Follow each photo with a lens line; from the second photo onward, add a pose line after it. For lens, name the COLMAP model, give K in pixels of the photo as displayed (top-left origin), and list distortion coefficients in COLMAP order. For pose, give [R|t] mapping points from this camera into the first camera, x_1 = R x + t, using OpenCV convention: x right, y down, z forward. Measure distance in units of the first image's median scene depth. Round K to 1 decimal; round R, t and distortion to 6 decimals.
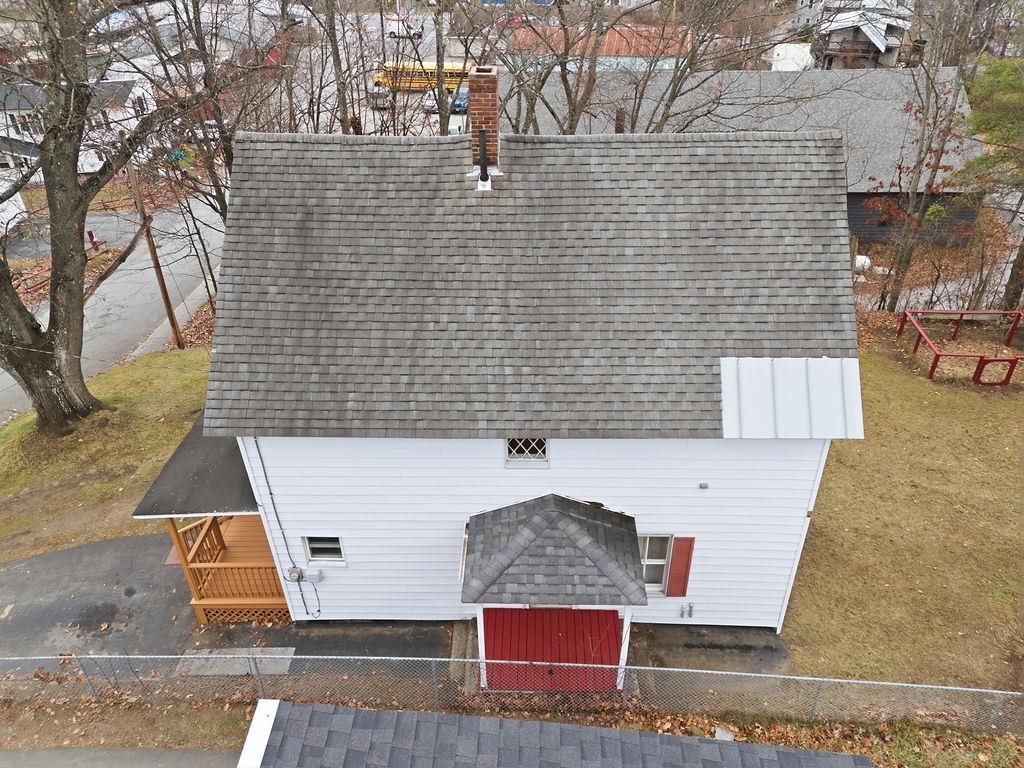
lens RADIAL K [[718.4, 0, 512.0], [0, 718.4, 384.0], [0, 0, 1]] dist [0.073060, -0.055410]
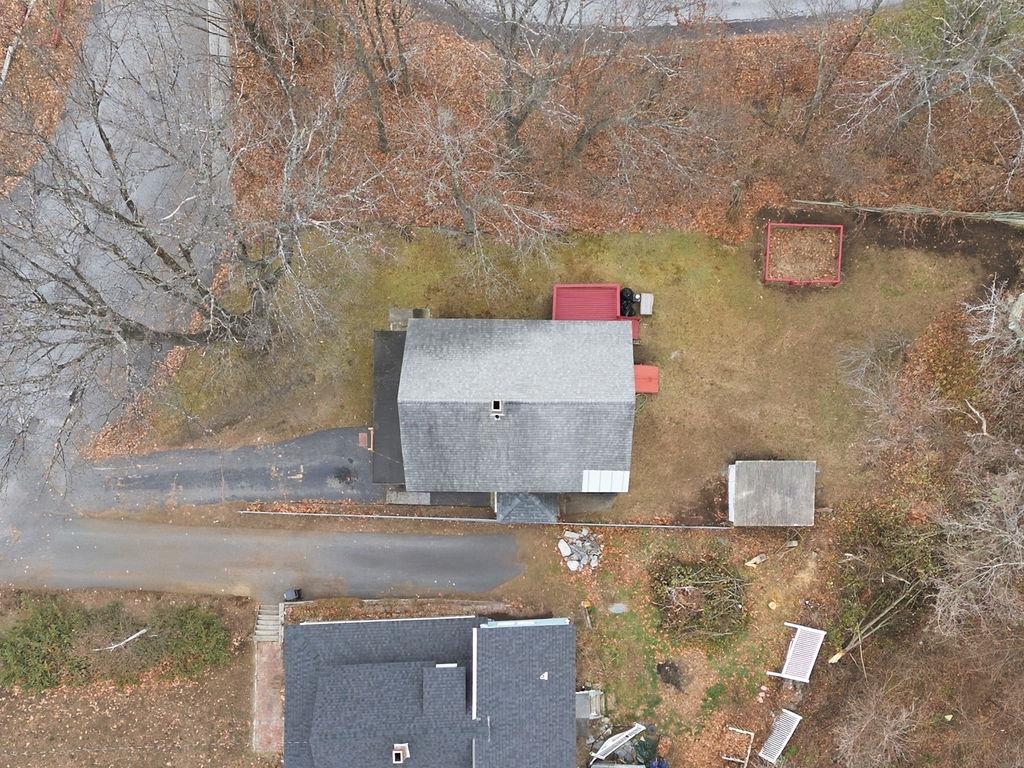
lens RADIAL K [[889.8, 0, 515.6], [0, 889.8, 417.9], [0, 0, 1]] dist [0.121606, -0.139186]
pose [[0.999531, -0.028063, -0.012217, 0.060358], [0.027869, 0.669440, 0.742343, -2.436232], [-0.012654, -0.742336, 0.669909, -1.049532]]
